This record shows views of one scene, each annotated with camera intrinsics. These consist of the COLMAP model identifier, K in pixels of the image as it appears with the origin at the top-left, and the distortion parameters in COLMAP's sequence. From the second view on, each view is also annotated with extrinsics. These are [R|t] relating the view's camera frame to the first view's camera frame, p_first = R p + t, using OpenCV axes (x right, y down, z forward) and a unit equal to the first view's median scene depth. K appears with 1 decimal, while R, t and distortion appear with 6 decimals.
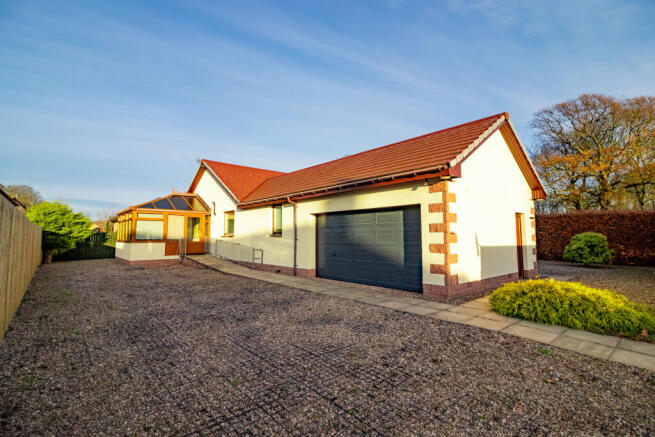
lens RADIAL K [[310.3, 0, 324.3], [0, 310.3, 211.7], [0, 0, 1]] dist [0.002989, -0.000014]
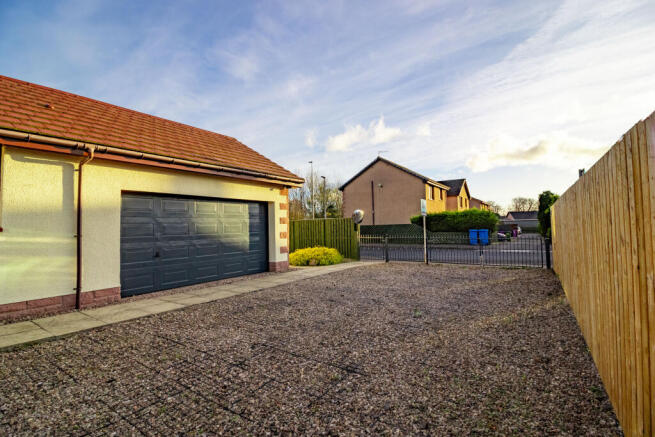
lens RADIAL K [[310.3, 0, 324.3], [0, 310.3, 211.7], [0, 0, 1]] dist [0.002989, -0.000014]
pose [[-0.246868, 0.051670, 0.967671, -0.766676], [-0.062166, 0.995676, -0.069025, 0.071280], [-0.967053, -0.077197, -0.242589, 0.853231]]
